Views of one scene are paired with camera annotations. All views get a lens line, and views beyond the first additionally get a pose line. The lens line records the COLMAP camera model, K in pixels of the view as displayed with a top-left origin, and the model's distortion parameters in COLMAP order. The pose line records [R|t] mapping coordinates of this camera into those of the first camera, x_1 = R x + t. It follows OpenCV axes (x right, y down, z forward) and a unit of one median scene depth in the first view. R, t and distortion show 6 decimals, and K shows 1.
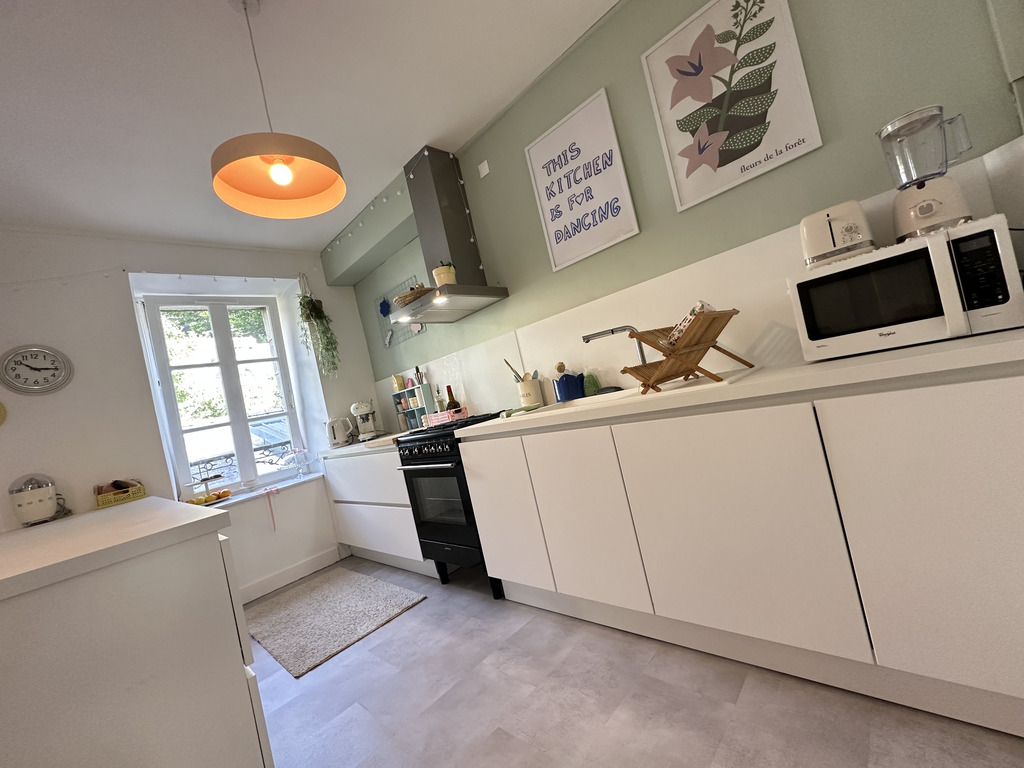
lens RADIAL K [[409.0, 0, 512.3], [0, 409.0, 382.0], [0, 0, 1]] dist [-0.002477, 0.000350]
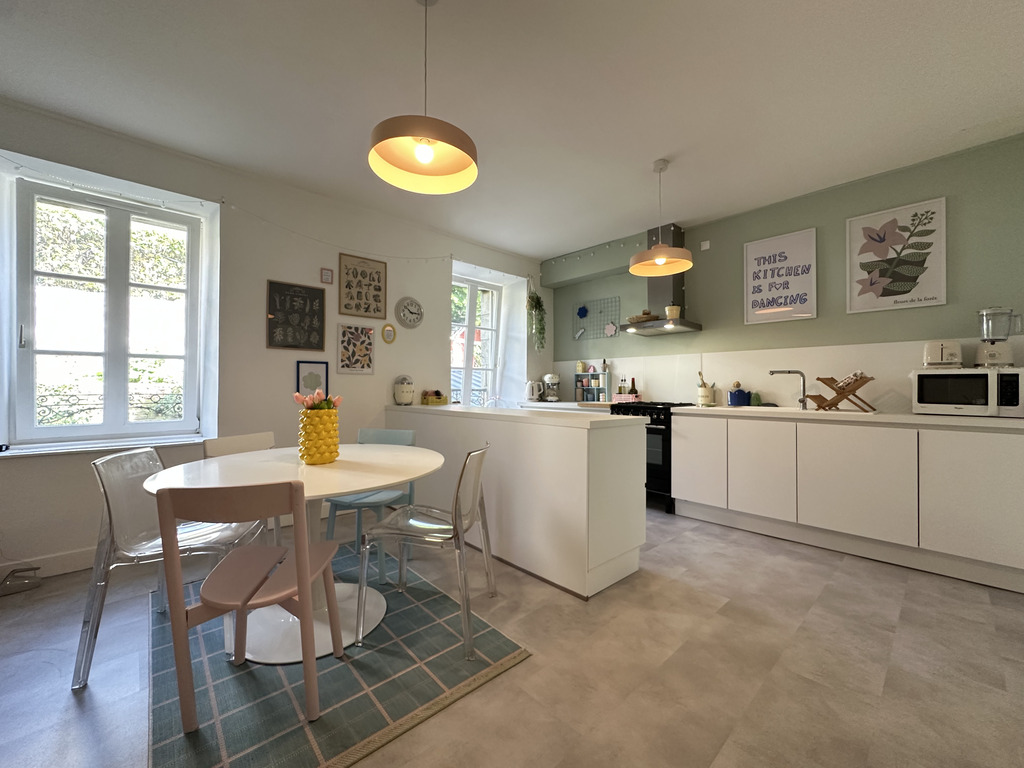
lens RADIAL K [[410.7, 0, 513.7], [0, 410.7, 382.3], [0, 0, 1]] dist [-0.002773, 0.000428]
pose [[0.972774, 0.225921, -0.051670, -0.601901], [-0.225073, 0.974099, 0.021766, 0.108657], [0.055249, -0.009544, 0.998427, -0.601993]]
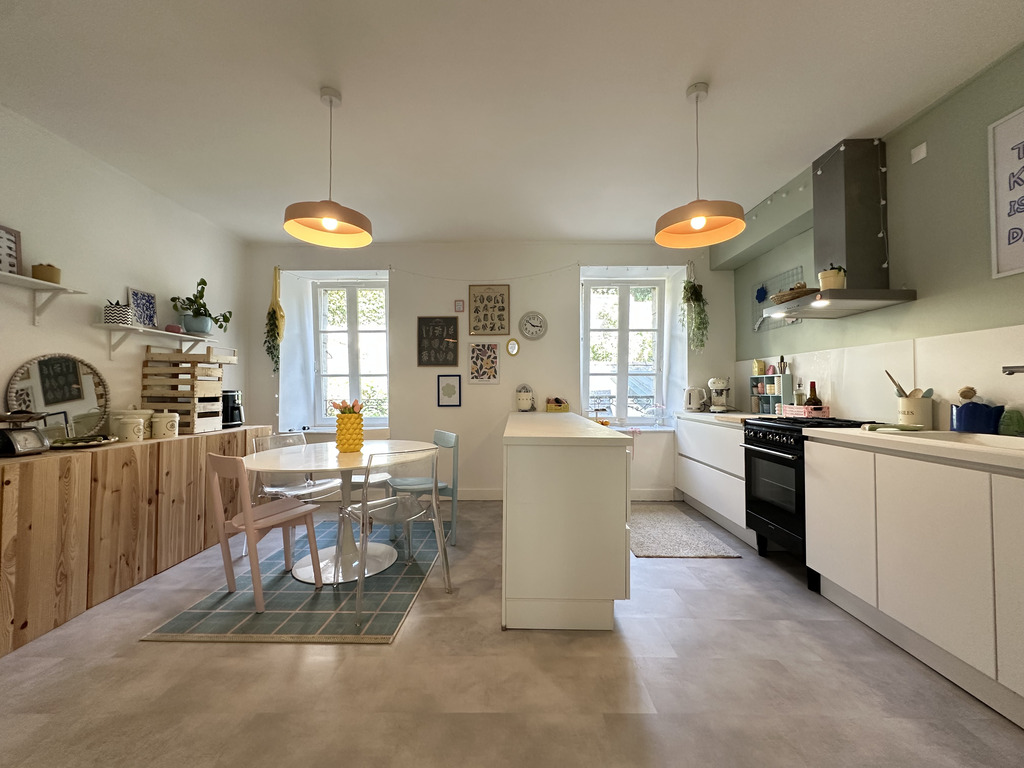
lens RADIAL K [[409.0, 0, 512.3], [0, 409.0, 382.0], [0, 0, 1]] dist [-0.002477, 0.000350]
pose [[0.670404, 0.208393, -0.712131, 0.076385], [-0.135978, 0.978002, 0.158185, -0.058932], [0.729430, -0.009214, 0.683993, -0.267285]]
